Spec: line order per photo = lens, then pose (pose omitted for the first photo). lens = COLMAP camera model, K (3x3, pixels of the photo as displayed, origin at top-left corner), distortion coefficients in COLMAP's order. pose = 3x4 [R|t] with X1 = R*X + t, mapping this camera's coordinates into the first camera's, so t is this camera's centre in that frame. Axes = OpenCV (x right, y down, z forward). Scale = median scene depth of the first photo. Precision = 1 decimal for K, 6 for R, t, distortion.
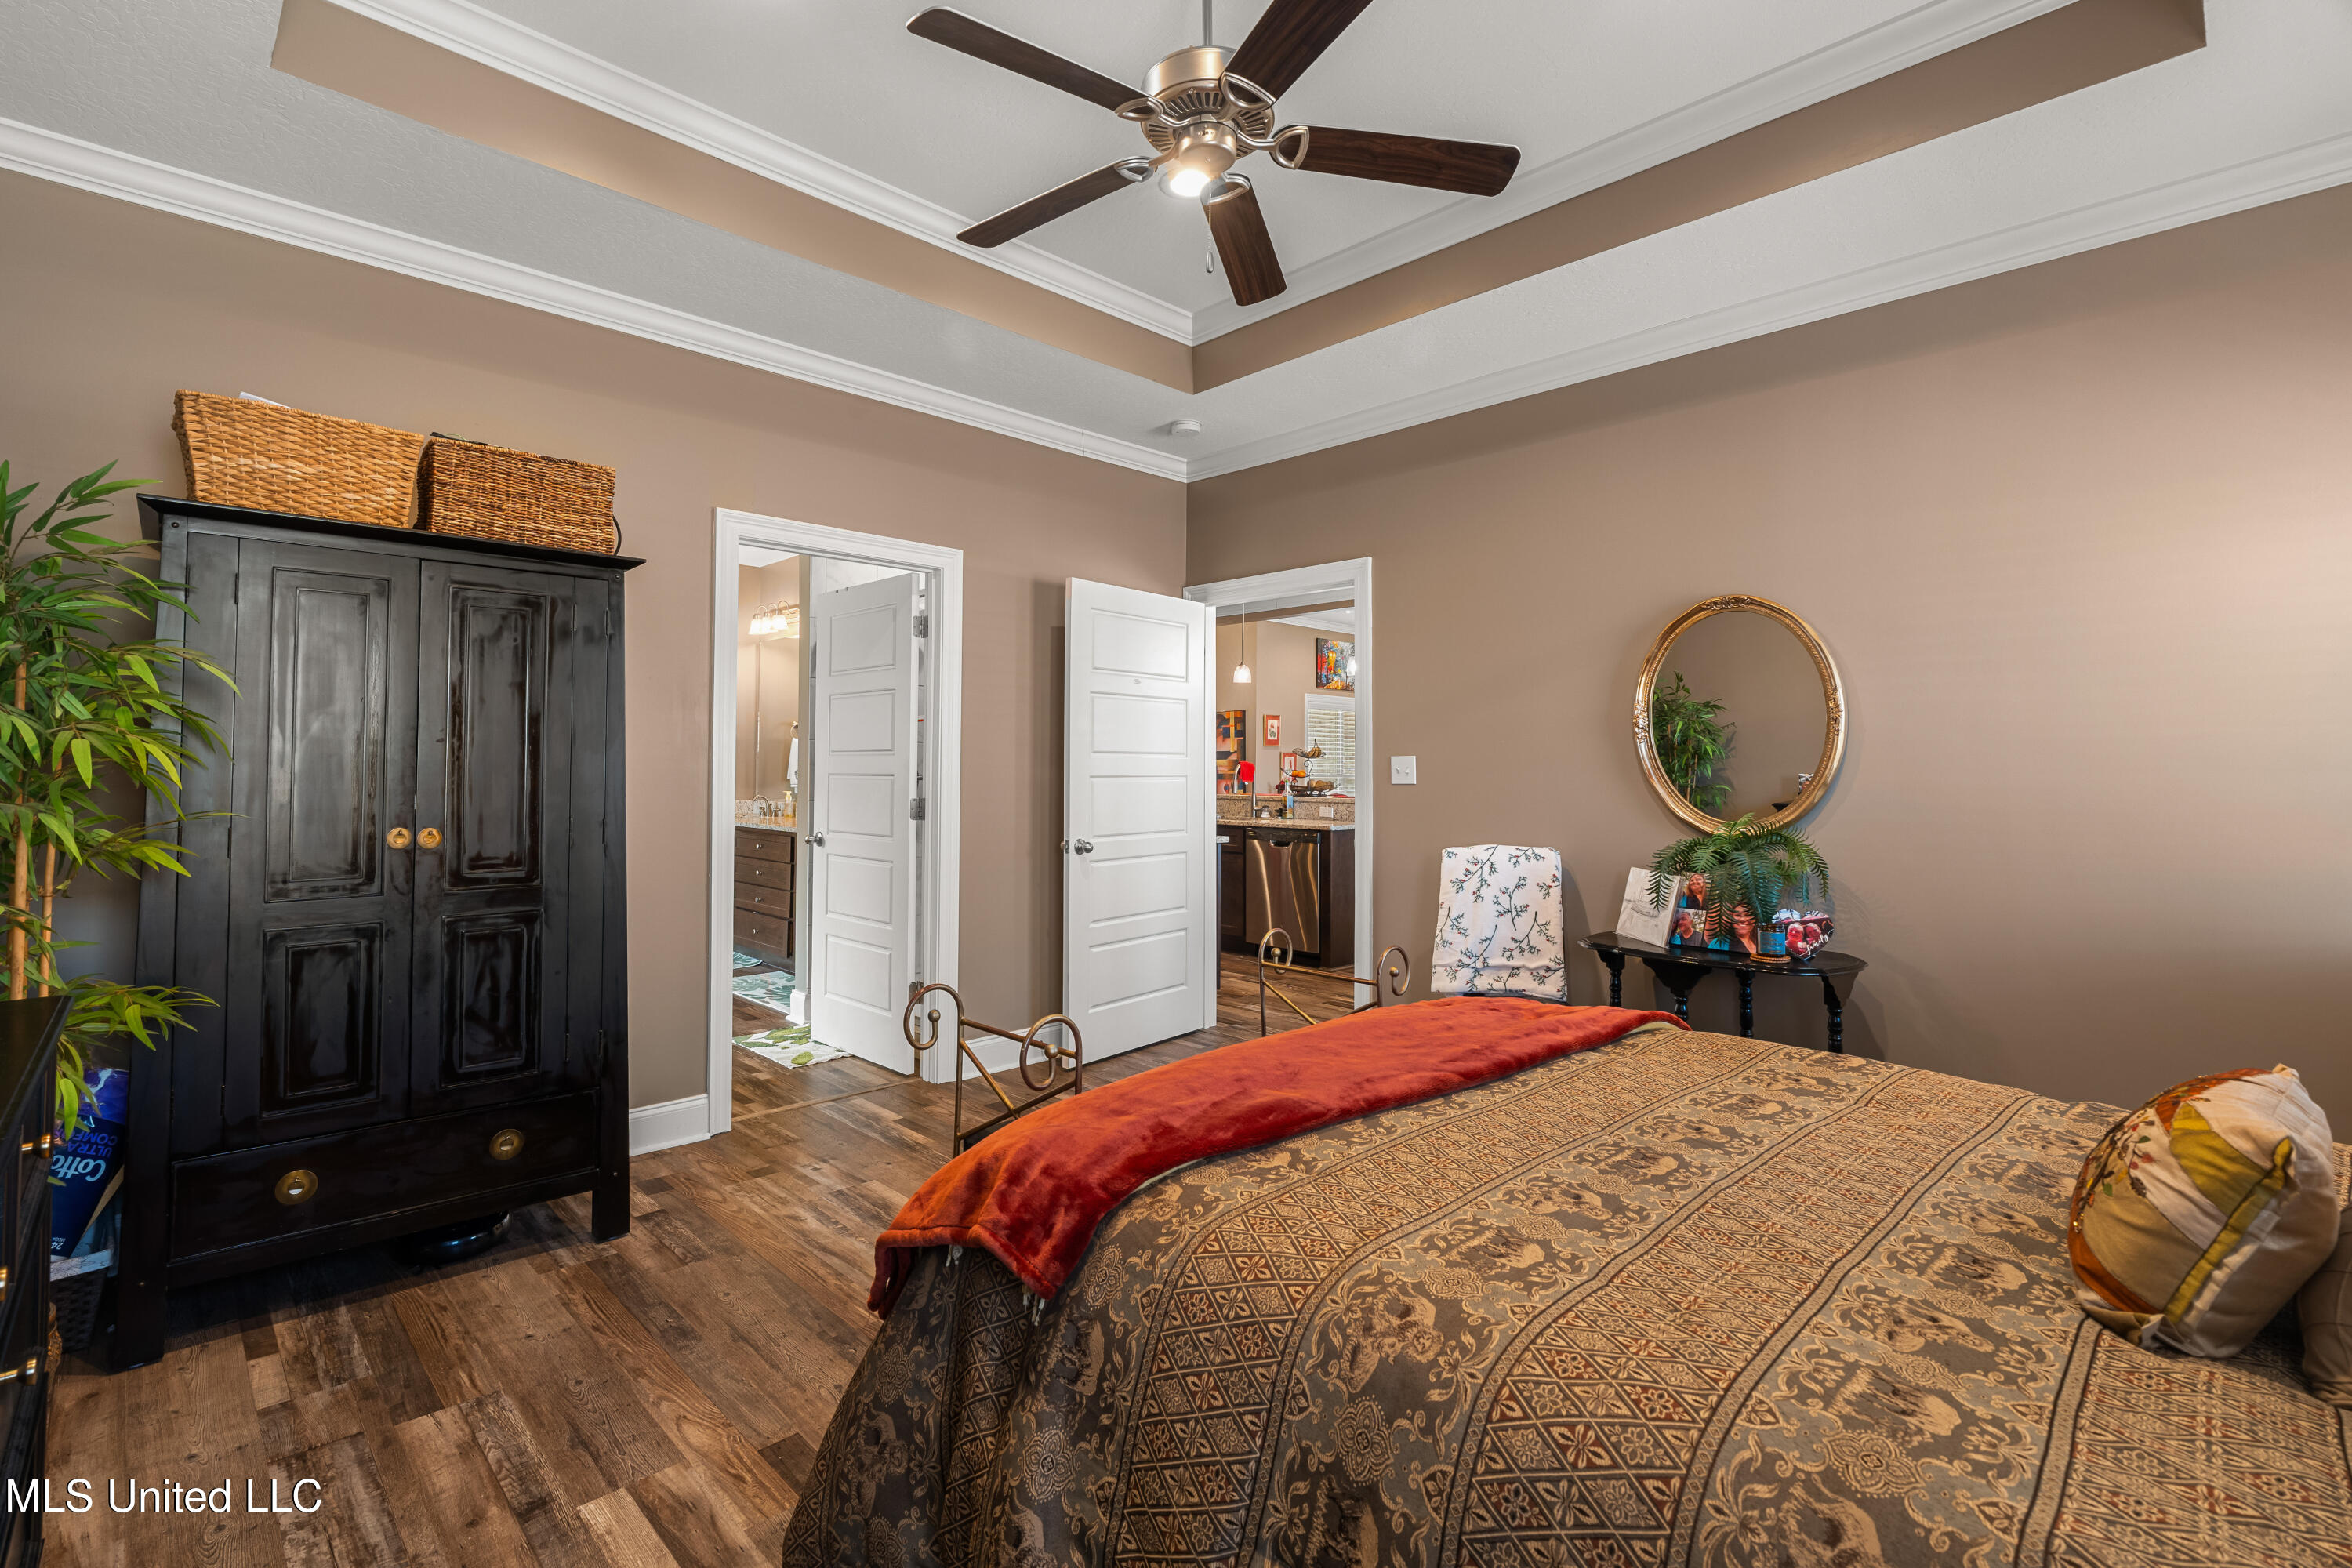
lens RADIAL K [[1049.3, 0, 1250.0], [0, 1049.3, 750.8], [0, 0, 1]] dist [-0.189840, 0.081203]
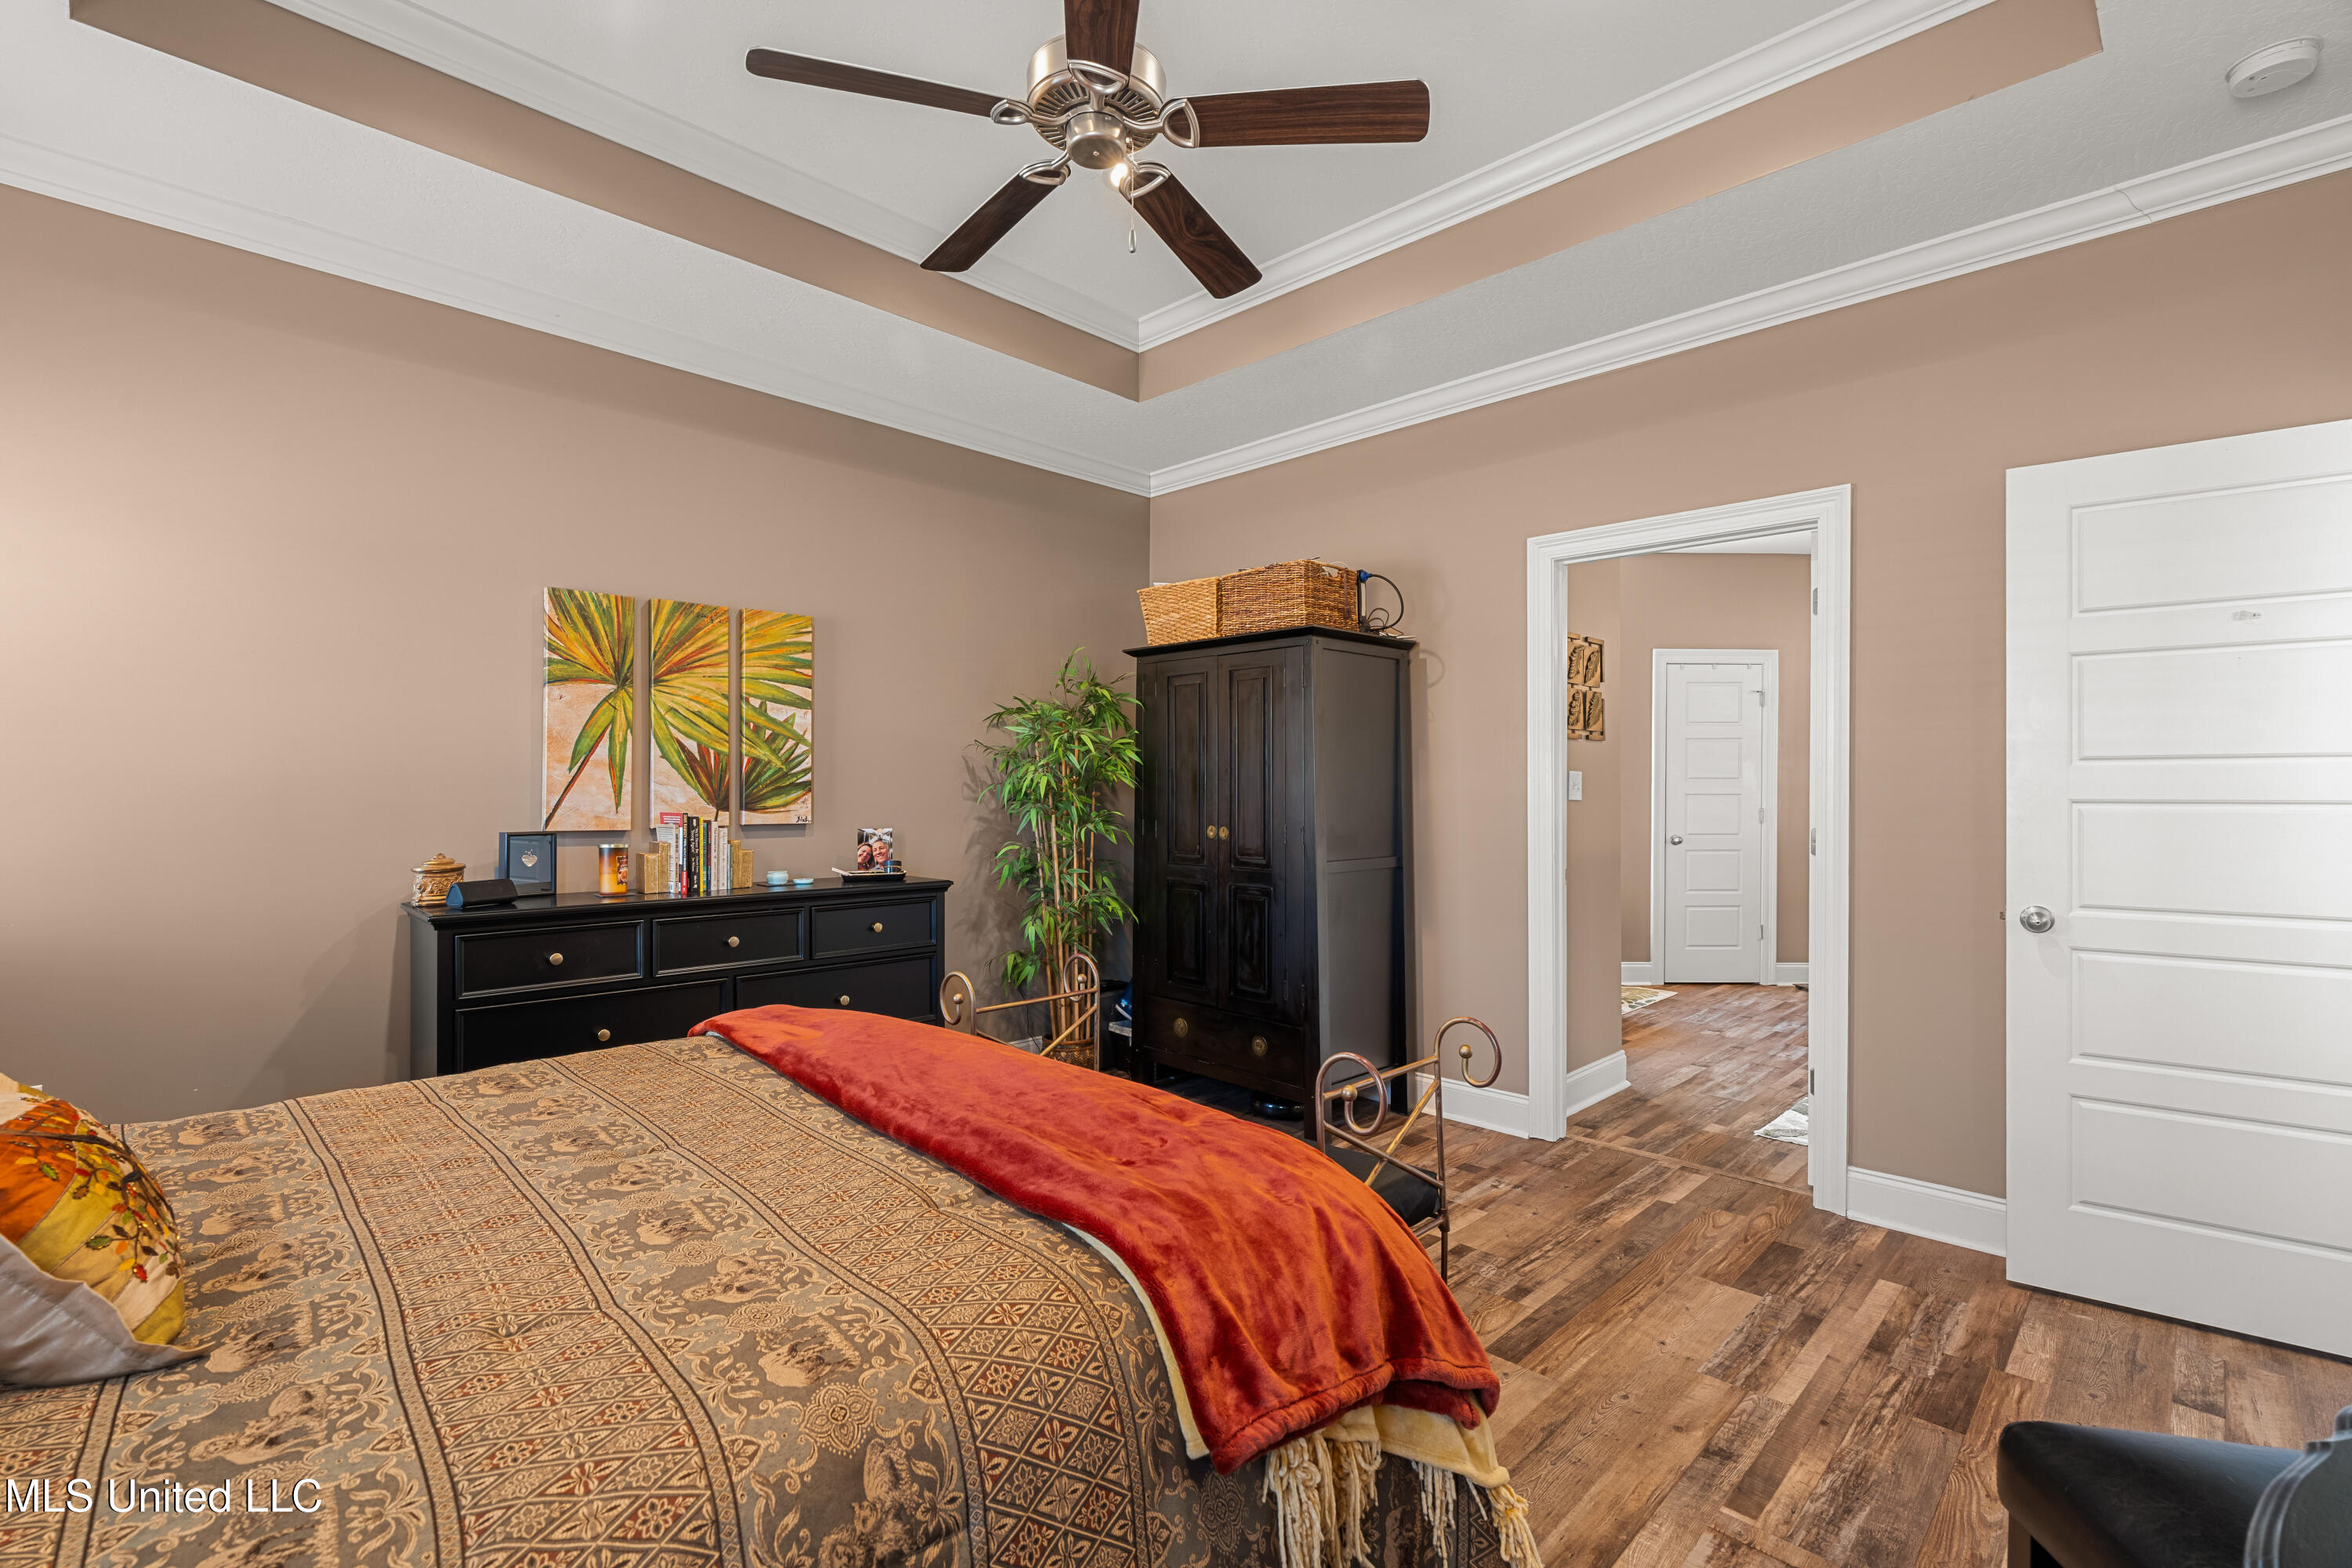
lens RADIAL K [[1053.3, 0, 1176.0], [0, 1053.3, 784.0], [0, 0, 1]] dist [-0.002140, 0.000543]
pose [[-0.049671, -0.006550, -0.998744, 0.855043], [0.020166, 0.999768, -0.007560, 0.021726], [0.998562, -0.020516, -0.049527, 0.977554]]
